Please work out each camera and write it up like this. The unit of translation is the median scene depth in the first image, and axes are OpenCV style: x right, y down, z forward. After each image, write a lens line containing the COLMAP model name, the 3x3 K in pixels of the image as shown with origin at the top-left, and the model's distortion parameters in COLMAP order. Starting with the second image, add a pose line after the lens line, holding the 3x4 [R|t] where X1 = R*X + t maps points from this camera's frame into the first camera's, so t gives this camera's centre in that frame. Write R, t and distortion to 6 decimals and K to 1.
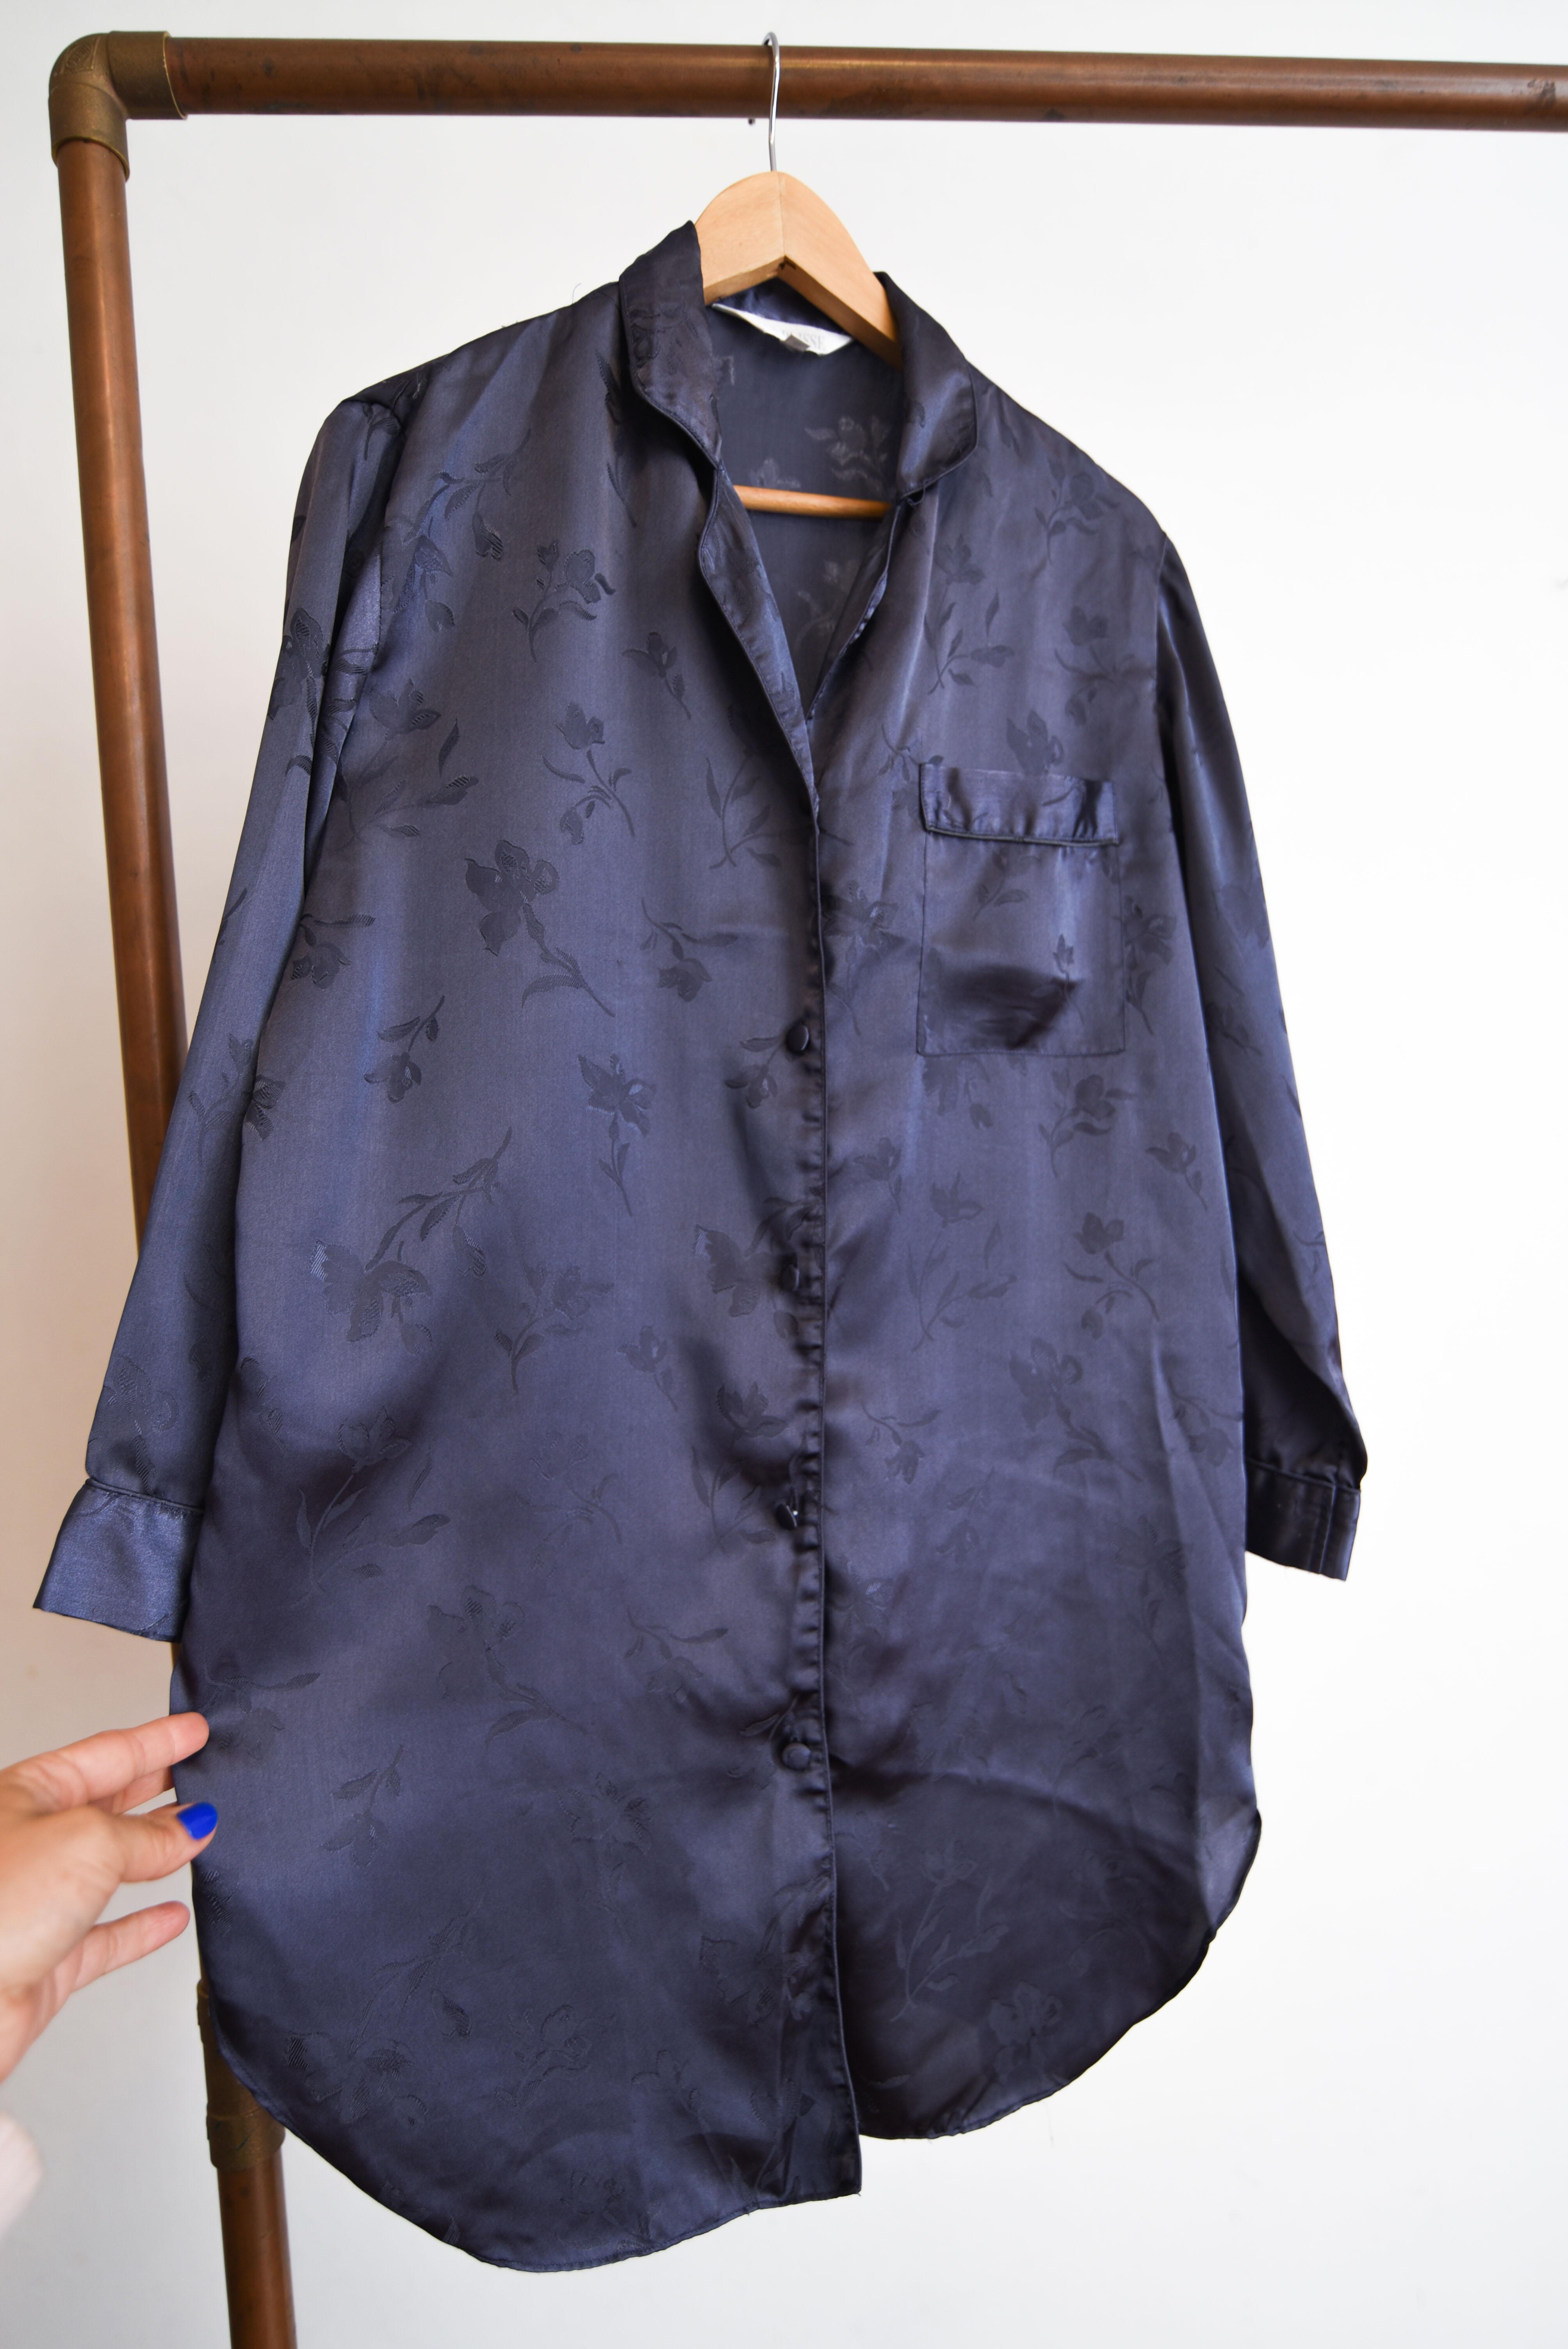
lens RADIAL K [[1410.0, 0, 786.9], [0, 1410.0, 1117.3], [0, 0, 1]] dist [0.076540, -0.030192]
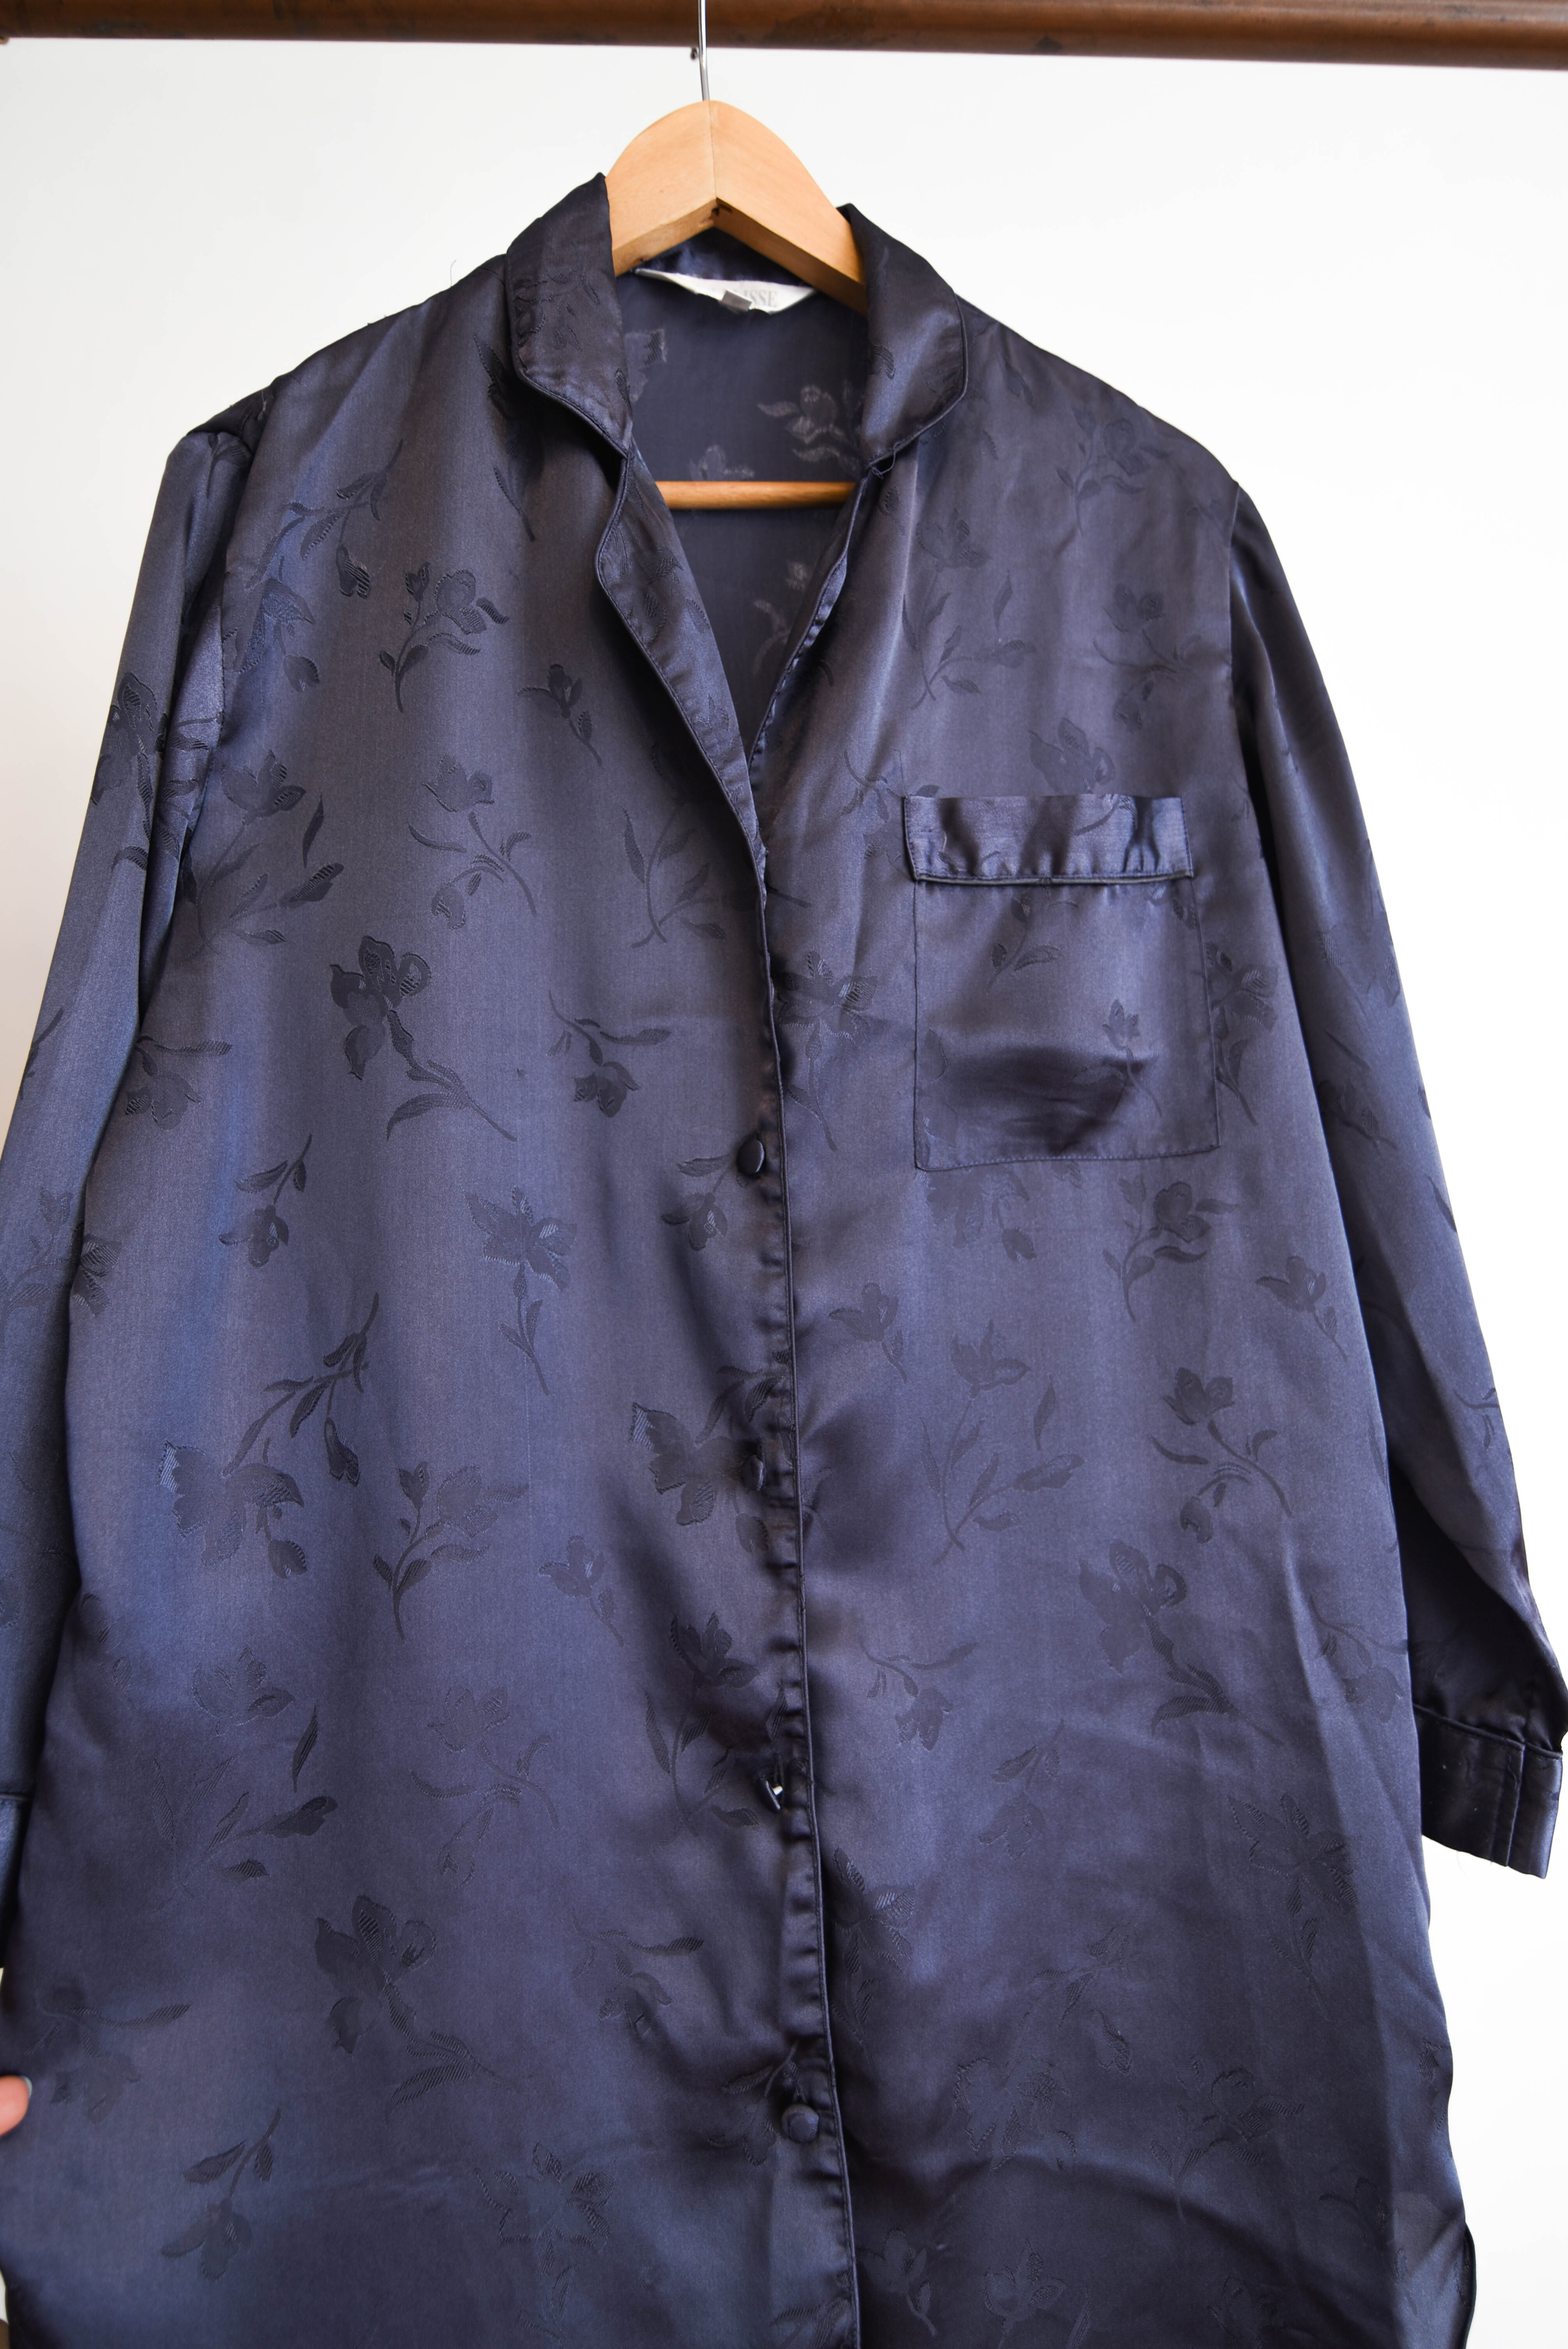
lens RADIAL K [[1410.0, 0, 786.9], [0, 1410.0, 1117.3], [0, 0, 1]] dist [0.076540, -0.030192]
pose [[0.982951, -0.046949, -0.177772, 0.161715], [0.036466, 0.997423, -0.061783, -0.028898], [0.180215, 0.054247, 0.982130, 0.237409]]
